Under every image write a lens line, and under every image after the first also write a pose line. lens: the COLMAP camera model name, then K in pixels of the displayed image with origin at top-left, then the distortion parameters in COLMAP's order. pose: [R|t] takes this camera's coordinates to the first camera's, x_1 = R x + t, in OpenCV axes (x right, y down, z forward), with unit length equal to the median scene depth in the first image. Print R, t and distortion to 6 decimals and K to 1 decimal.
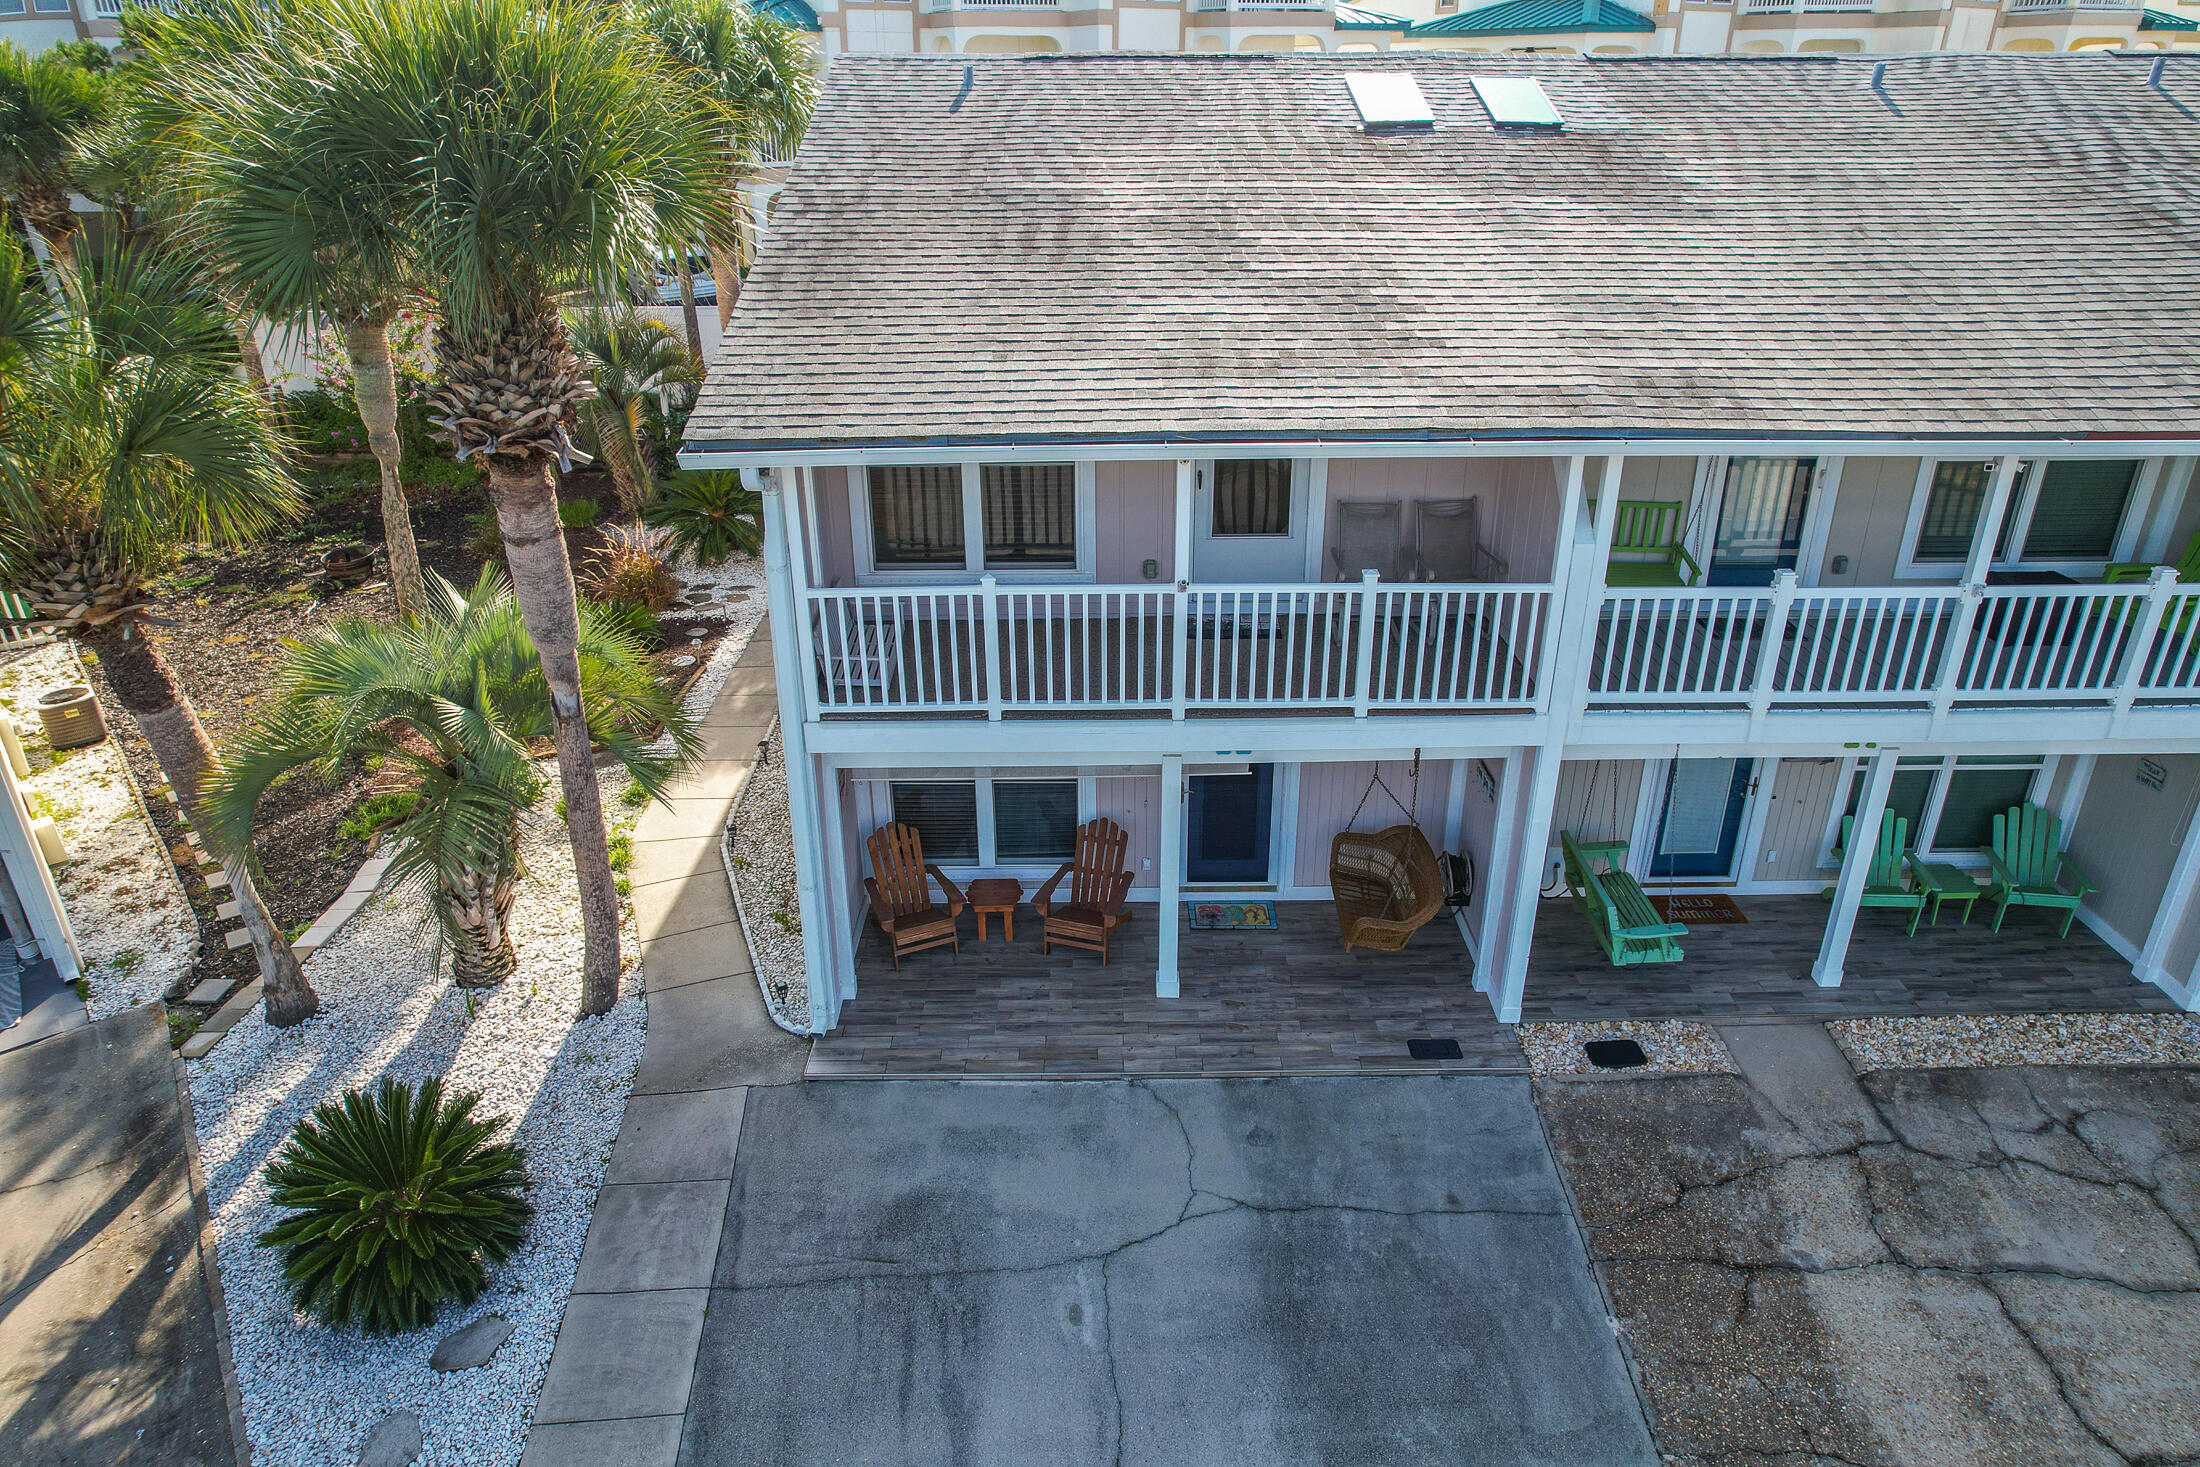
lens RADIAL K [[1409.6, 0, 1109.1], [0, 1409.6, 760.4], [0, 0, 1]] dist [-0.080638, 0.073289]
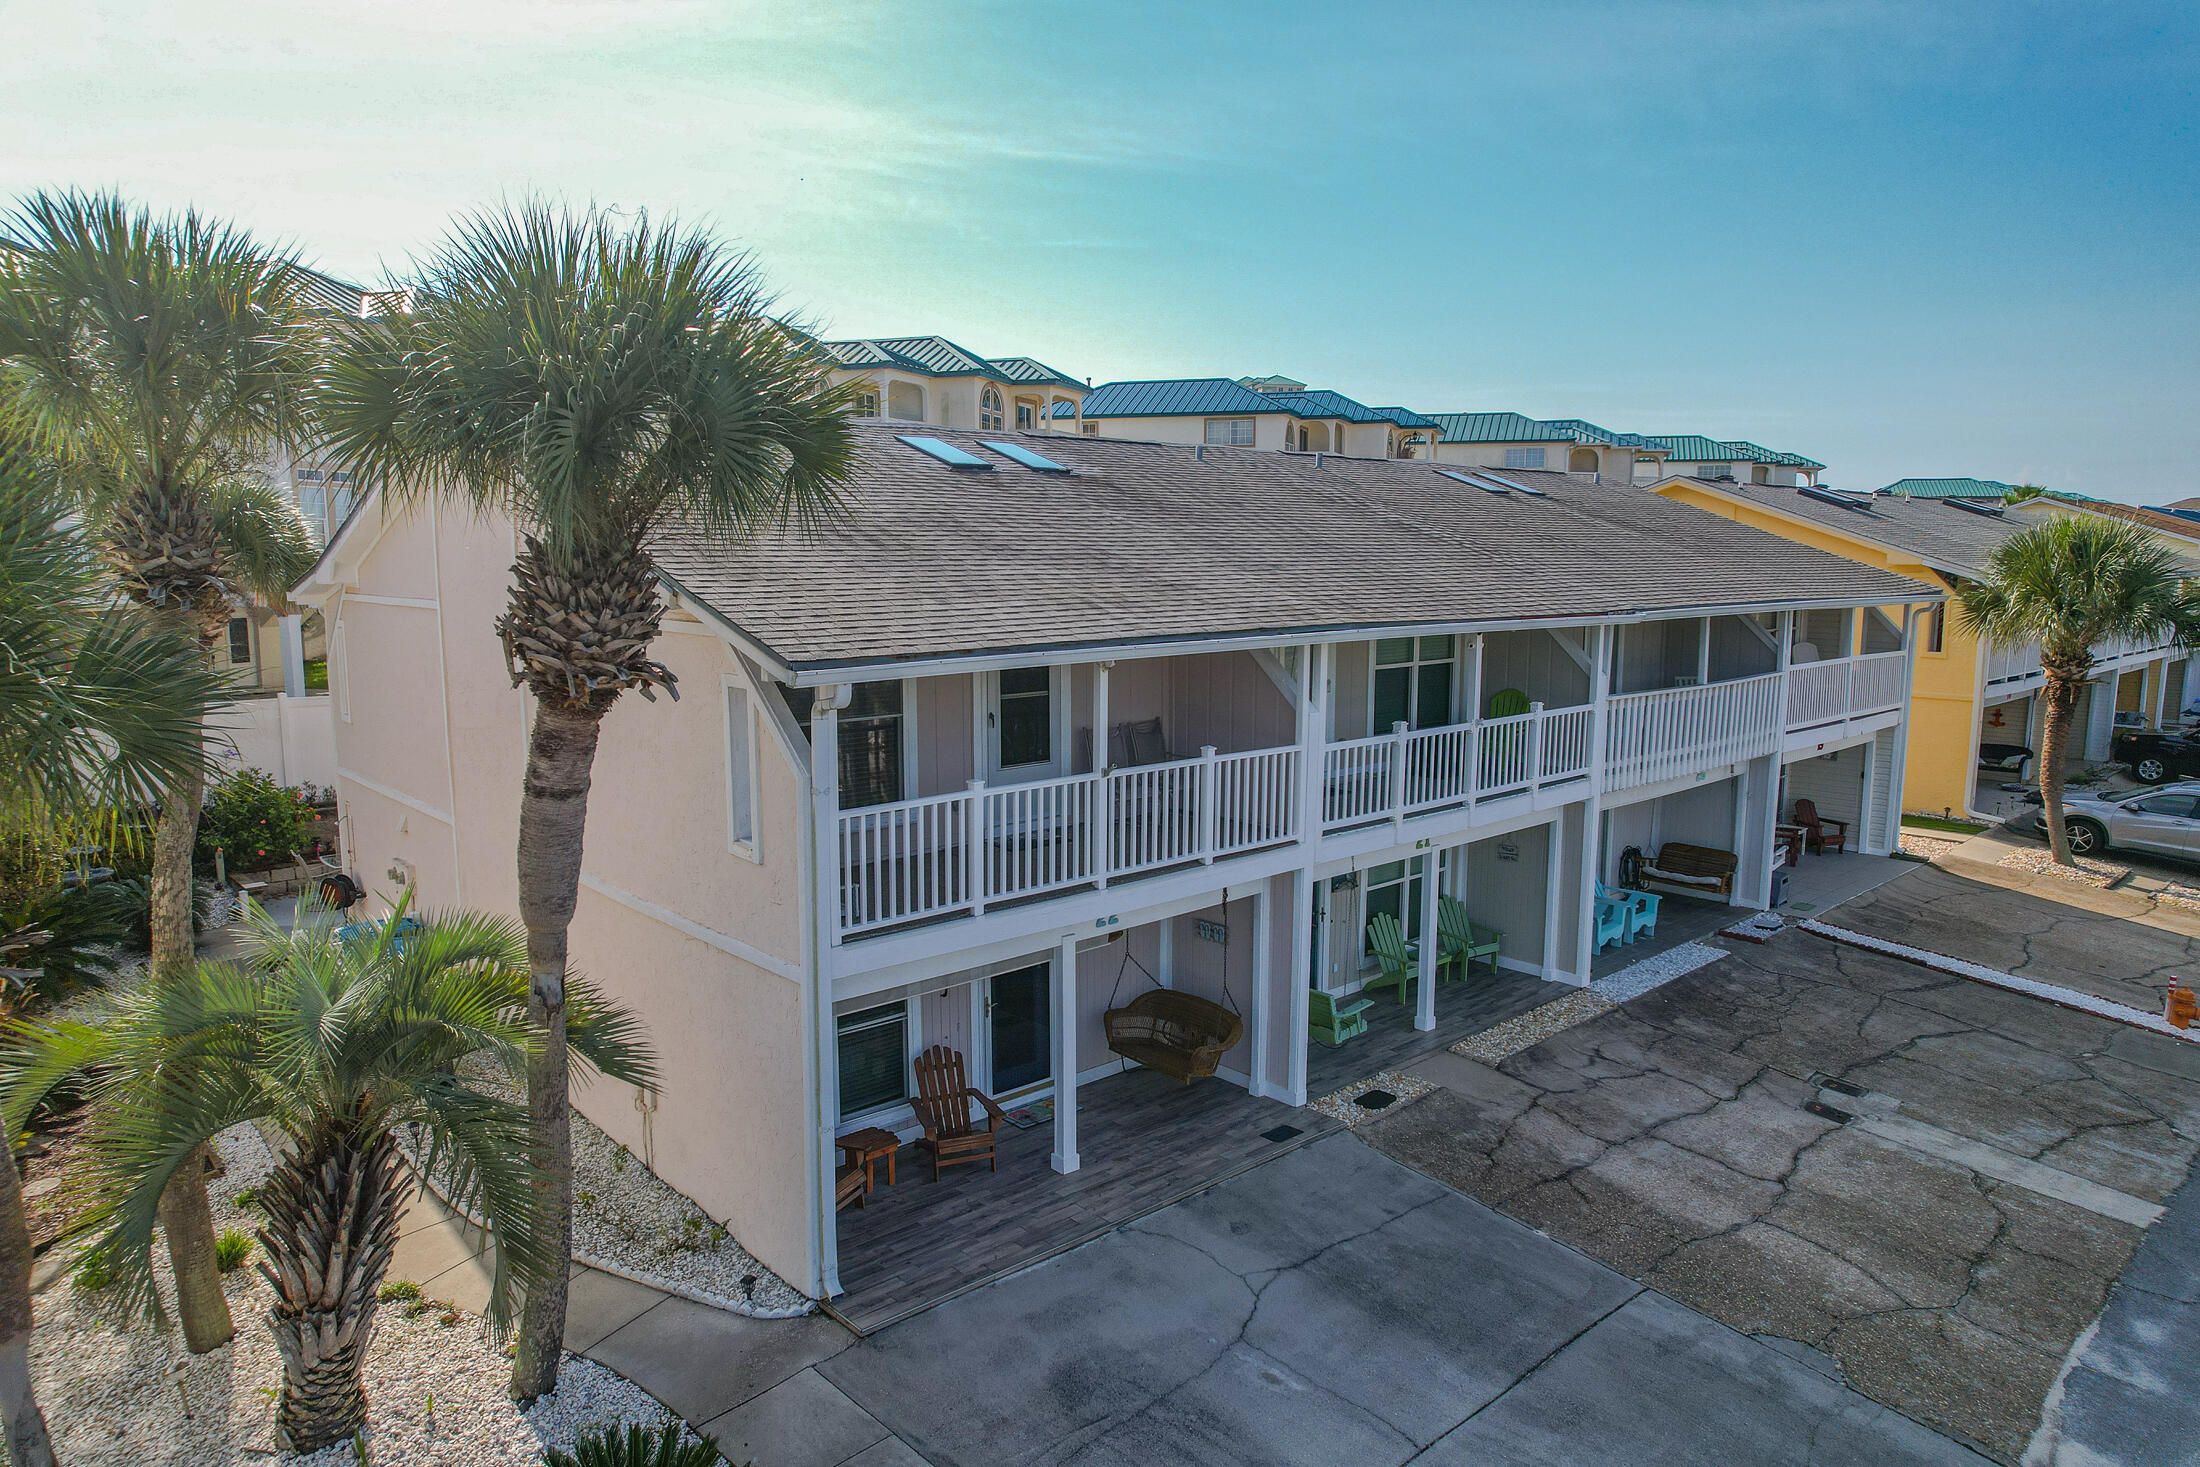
lens RADIAL K [[1409.6, 0, 1119.9], [0, 1409.6, 752.8], [0, 0, 1]] dist [-0.080638, 0.073289]
pose [[0.740466, -0.090805, 0.665932, -0.721560], [0.289265, 0.937423, -0.193816, 0.097830], [-0.606660, 0.336144, 0.720396, 0.095430]]
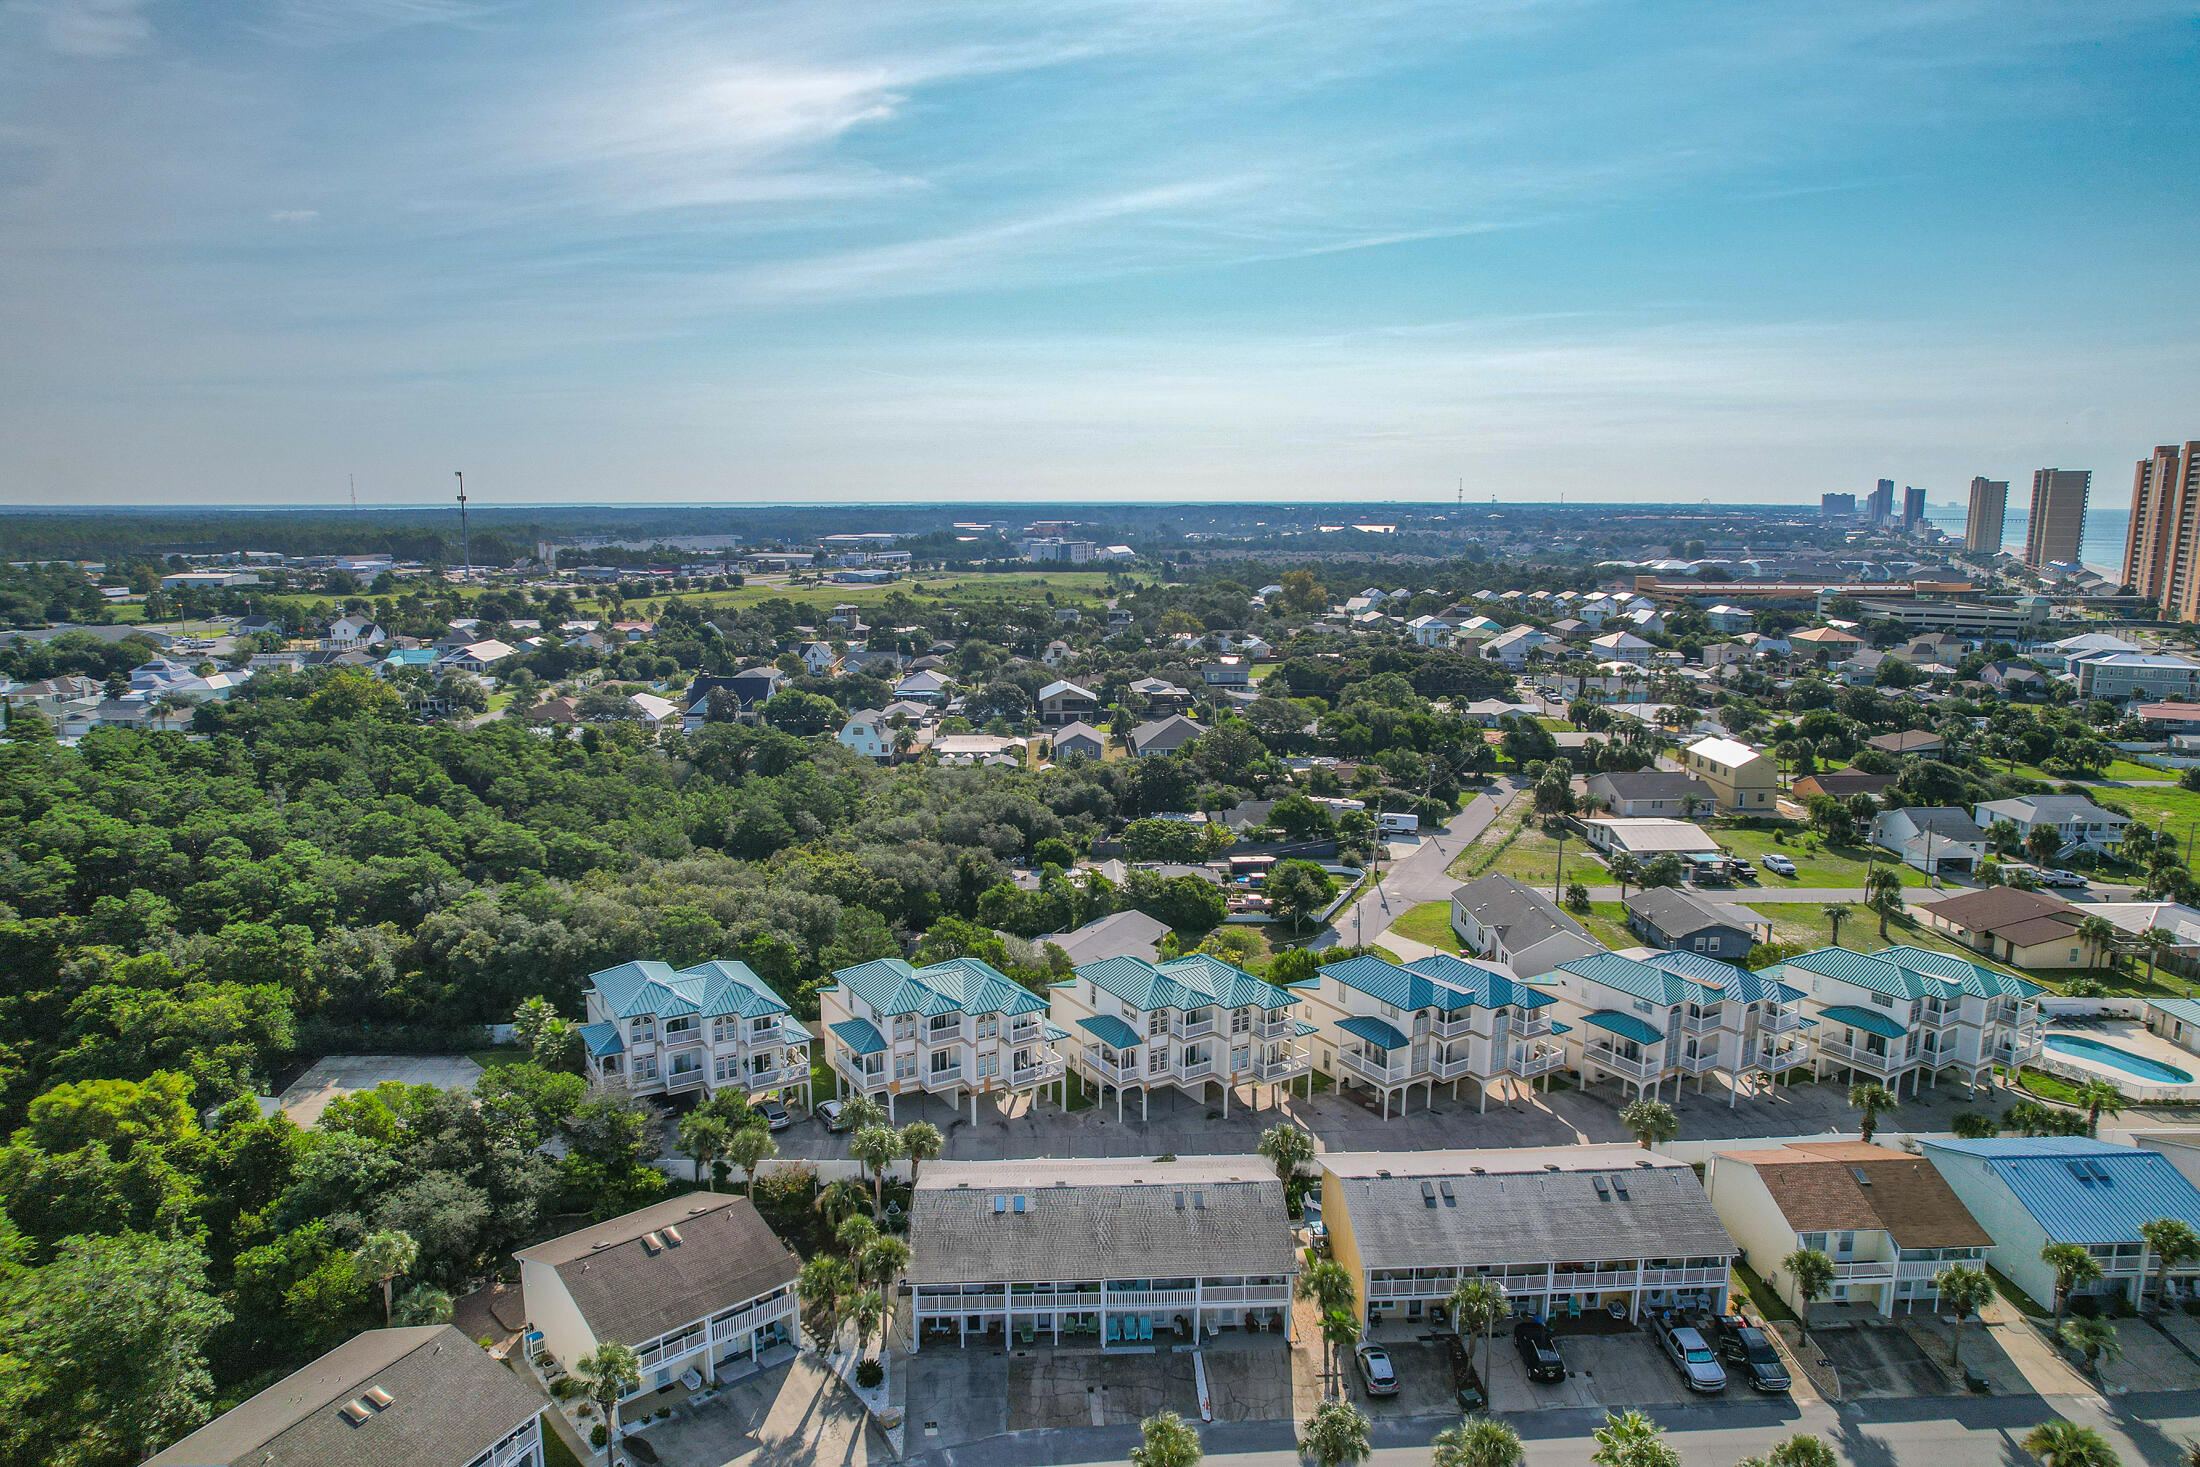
lens RADIAL K [[1409.6, 0, 1121.3], [0, 1409.6, 750.2], [0, 0, 1]] dist [-0.080638, 0.073289]
pose [[0.998457, 0.005890, 0.055217, 0.512450], [0.009087, 0.963623, -0.267111, -1.012468], [-0.054782, 0.267201, 0.962082, -7.831556]]
